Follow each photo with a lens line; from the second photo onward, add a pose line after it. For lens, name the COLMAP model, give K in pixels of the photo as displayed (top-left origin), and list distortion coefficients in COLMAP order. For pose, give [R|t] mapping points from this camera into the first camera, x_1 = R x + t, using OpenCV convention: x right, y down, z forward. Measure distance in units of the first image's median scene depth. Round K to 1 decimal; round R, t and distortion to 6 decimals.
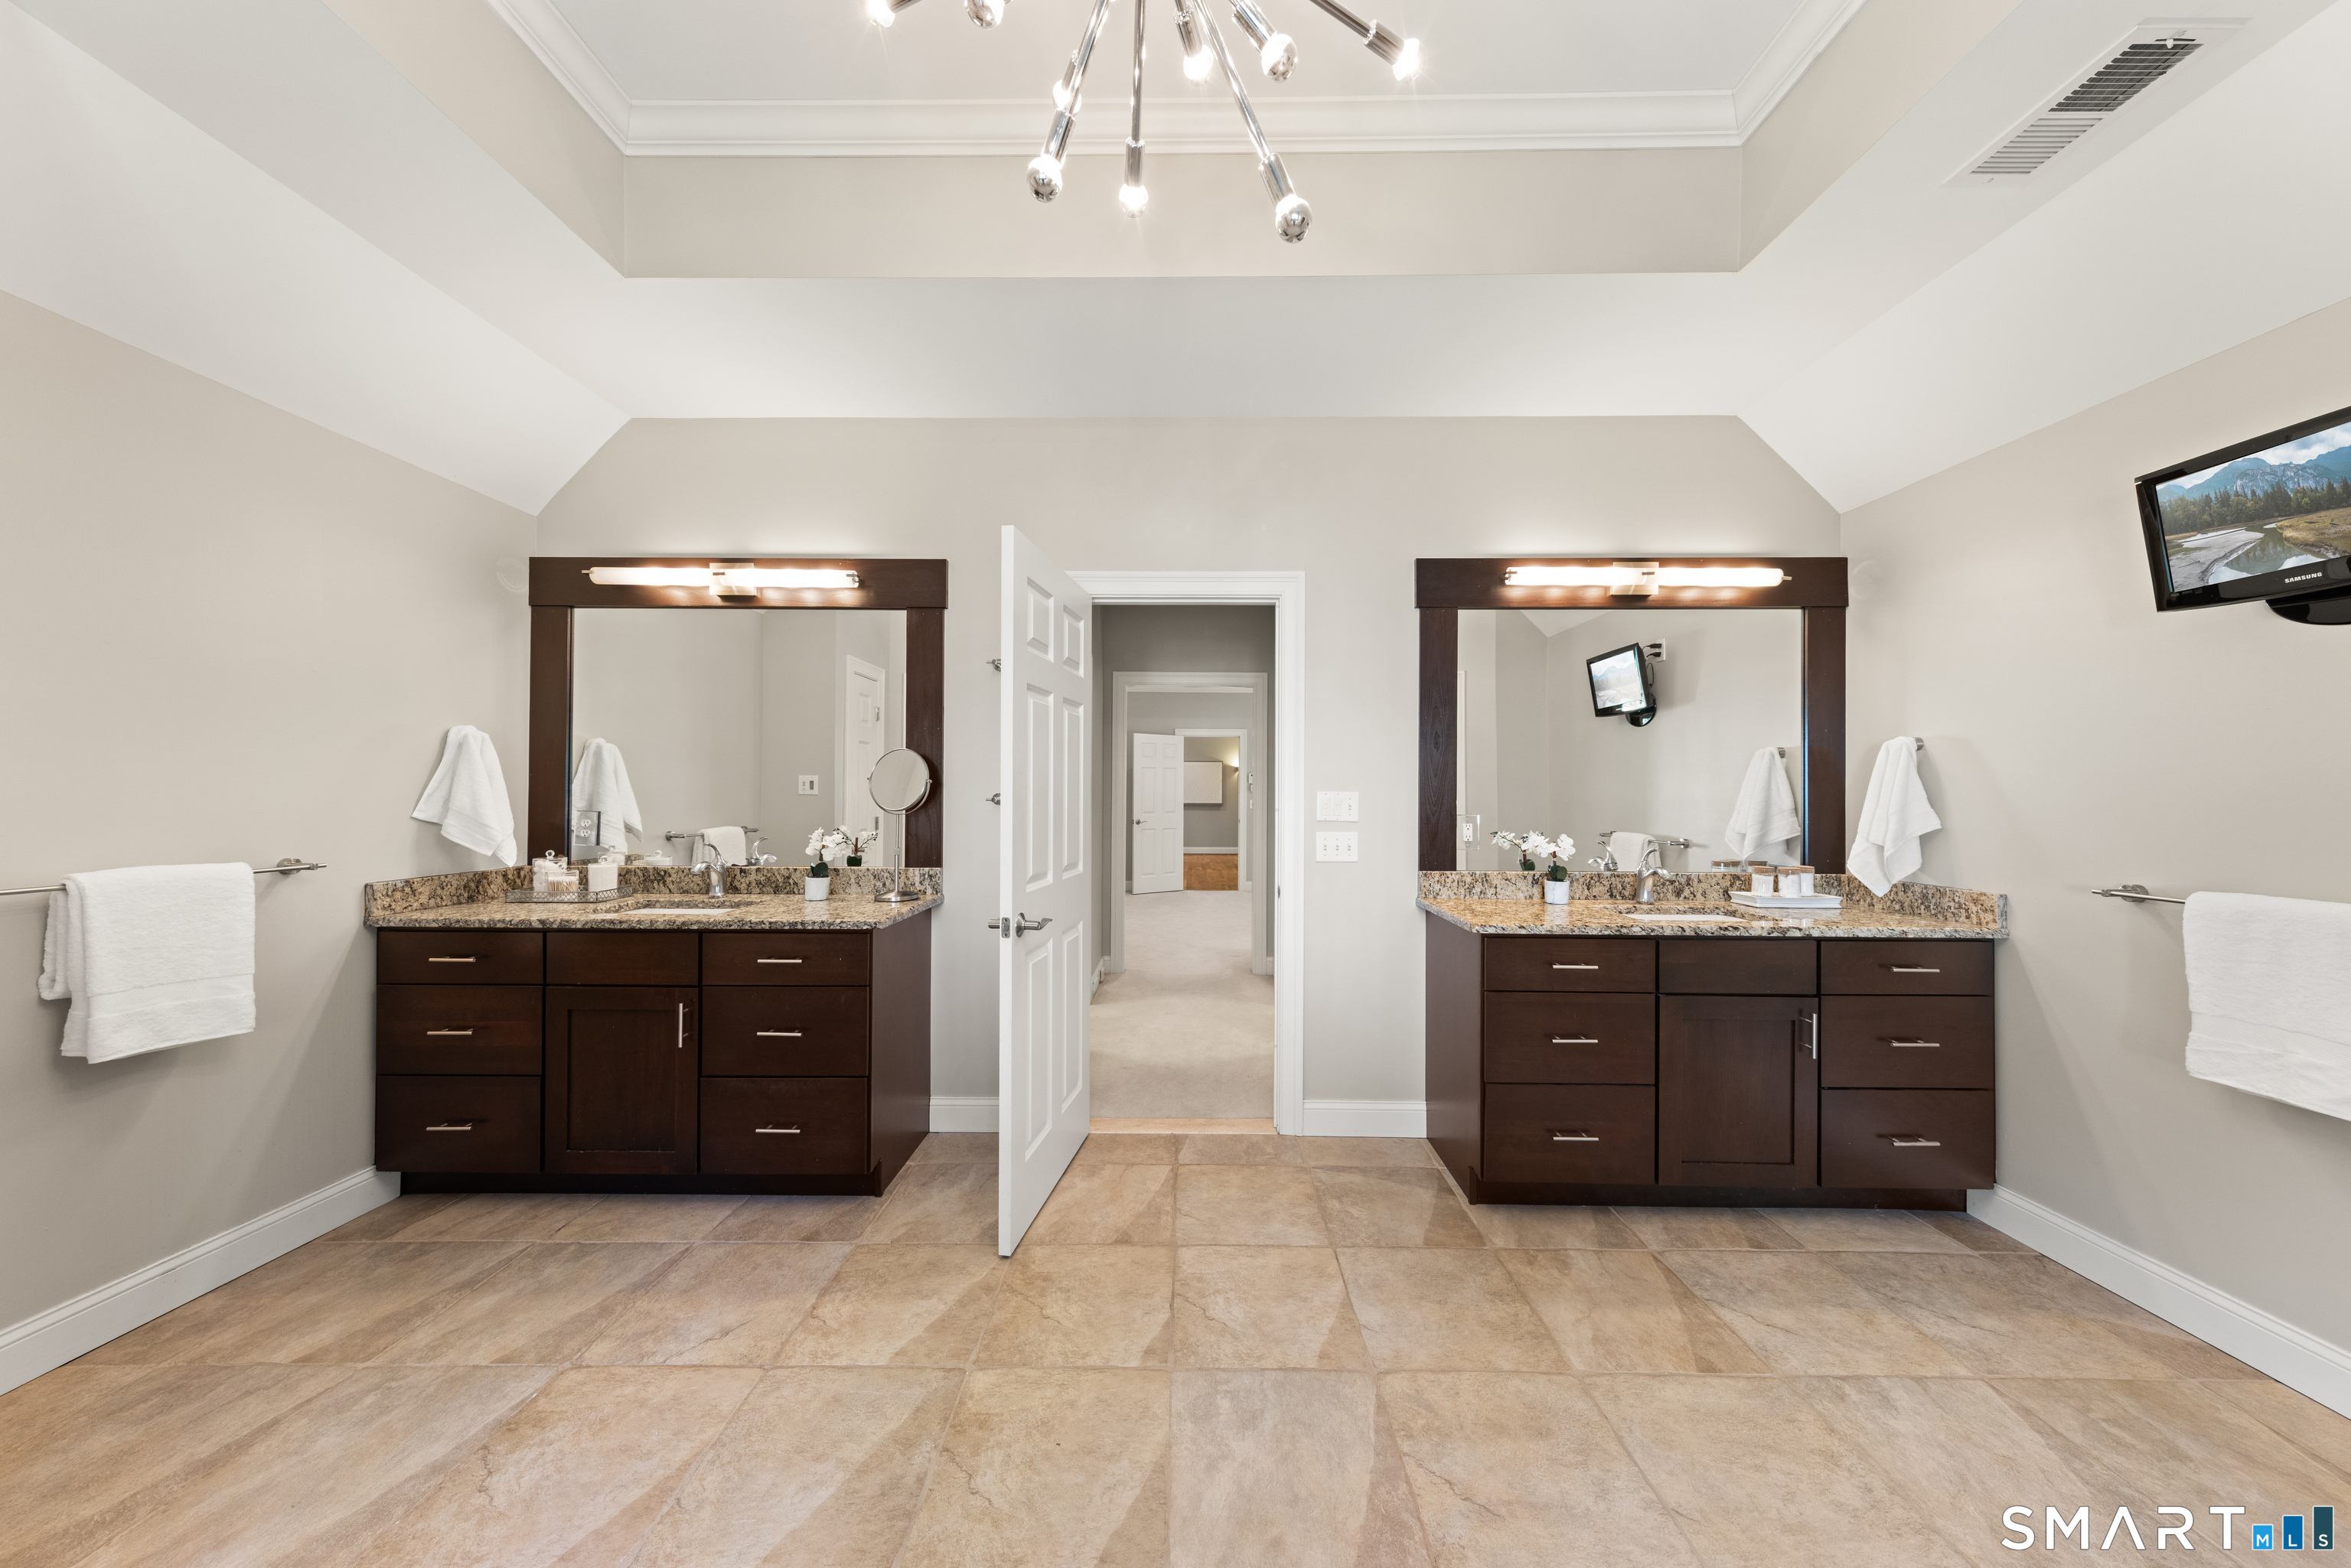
lens RADIAL K [[744.0, 0, 1178.8], [0, 744.0, 795.9], [0, 0, 1]] dist [0.002410, 0.000070]
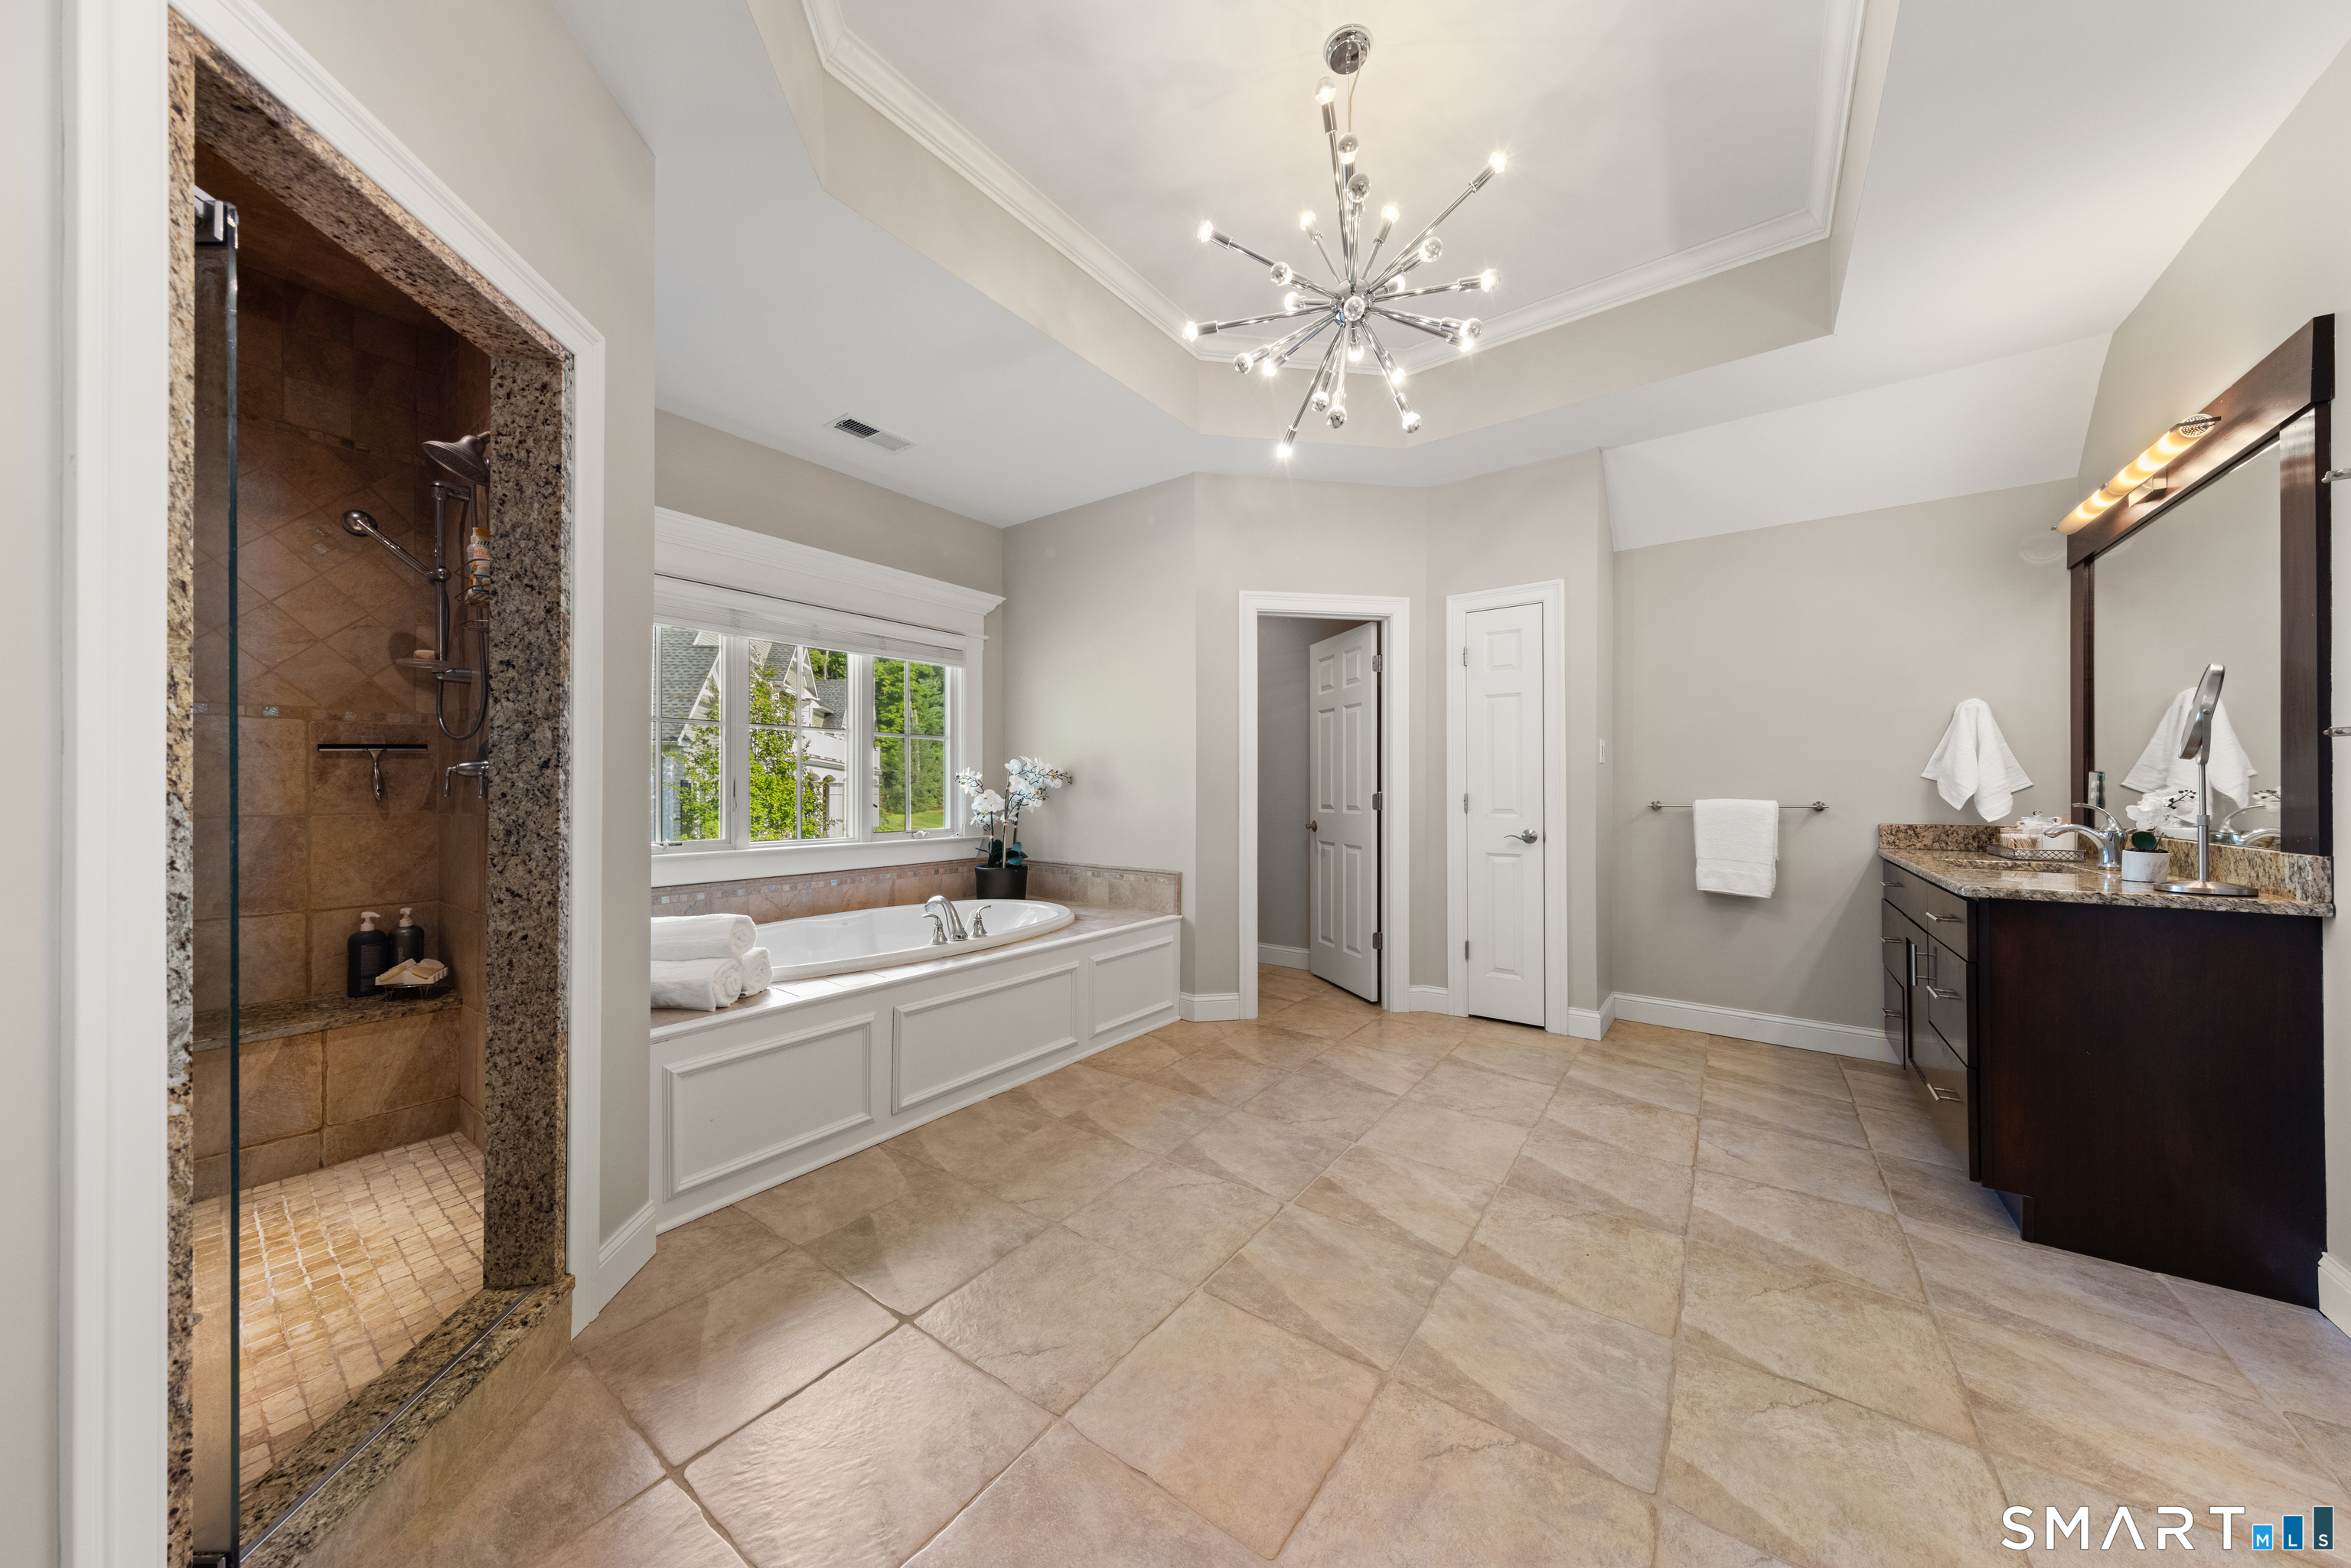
lens RADIAL K [[776.4, 0, 1178.5], [0, 776.4, 787.3], [0, 0, 1]] dist [0.001317, 0.000031]
pose [[-0.589127, -0.007092, -0.808010, 1.090902], [-0.001366, 0.999969, -0.007781, 0.077785], [0.808039, -0.003481, -0.589118, 1.014761]]
